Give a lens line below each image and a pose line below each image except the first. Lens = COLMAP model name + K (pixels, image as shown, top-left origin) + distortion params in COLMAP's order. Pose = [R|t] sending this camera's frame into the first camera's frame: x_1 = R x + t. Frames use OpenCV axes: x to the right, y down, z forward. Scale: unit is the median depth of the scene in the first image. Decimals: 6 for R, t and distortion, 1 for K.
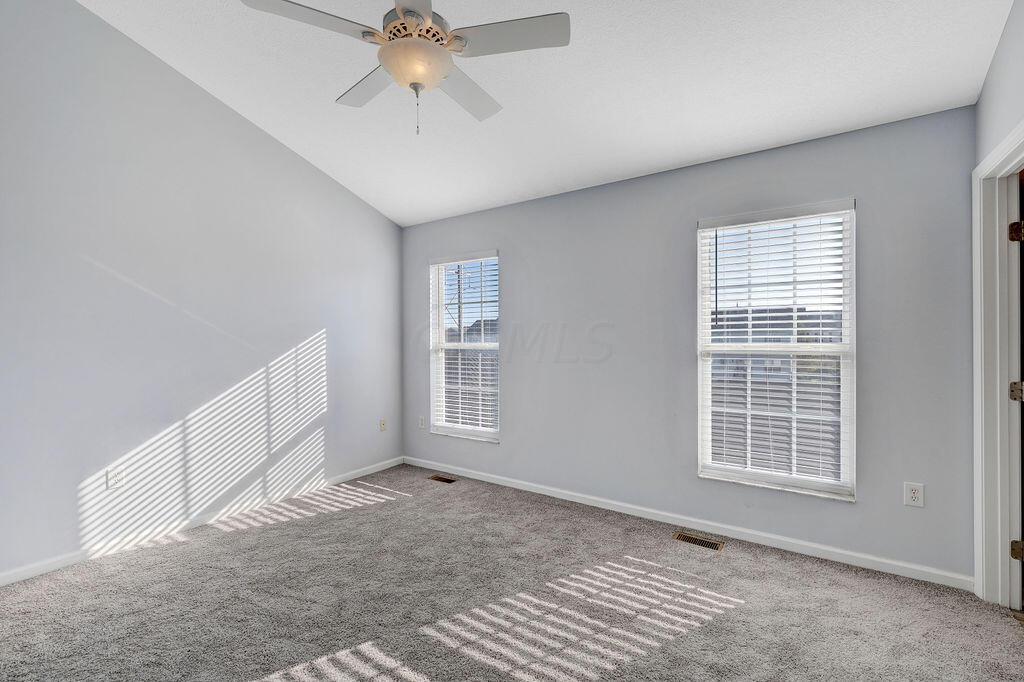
lens RADIAL K [[463.6, 0, 509.8], [0, 463.6, 338.1], [0, 0, 1]] dist [0.004181, 0.000088]
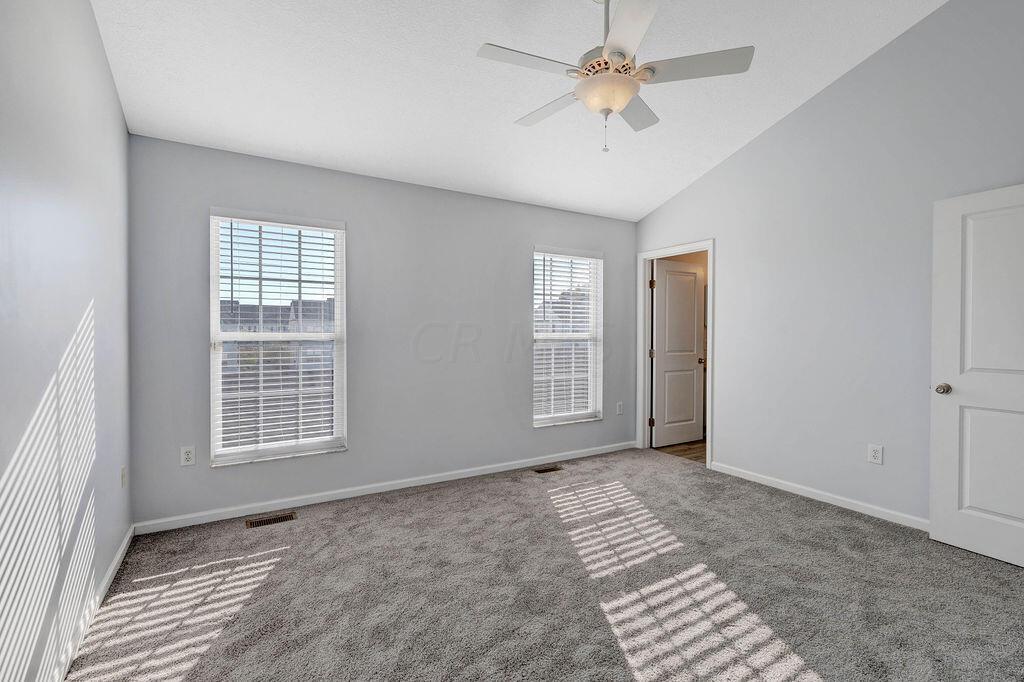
lens RADIAL K [[456.0, 0, 531.8], [0, 456.0, 338.7], [0, 0, 1]] dist [-0.000860, -0.000172]
pose [[0.389128, -0.014228, 0.921074, -0.742429], [-0.009602, 0.999764, 0.019499, 0.001571], [-0.921134, -0.016432, 0.388899, 0.404288]]
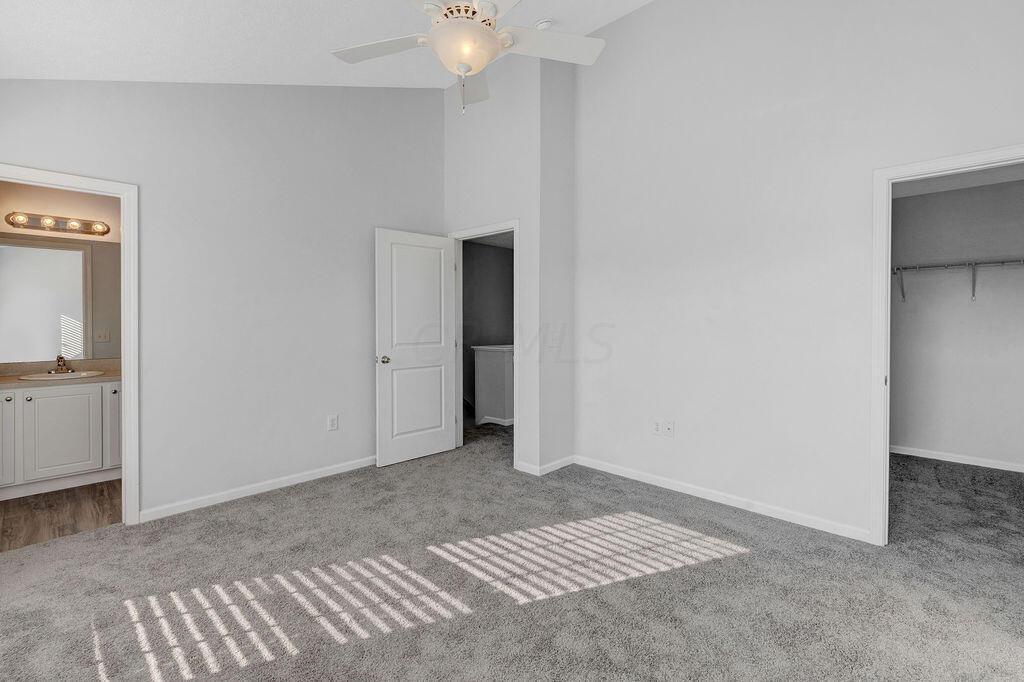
lens RADIAL K [[469.1, 0, 512.1], [0, 469.1, 321.1], [0, 0, 1]] dist [-0.000042, -0.000088]
pose [[-0.986346, 0.002980, 0.164662, -0.251042], [0.002200, 0.999985, -0.004919, 0.013832], [-0.164675, -0.004490, -0.986338, 1.117100]]
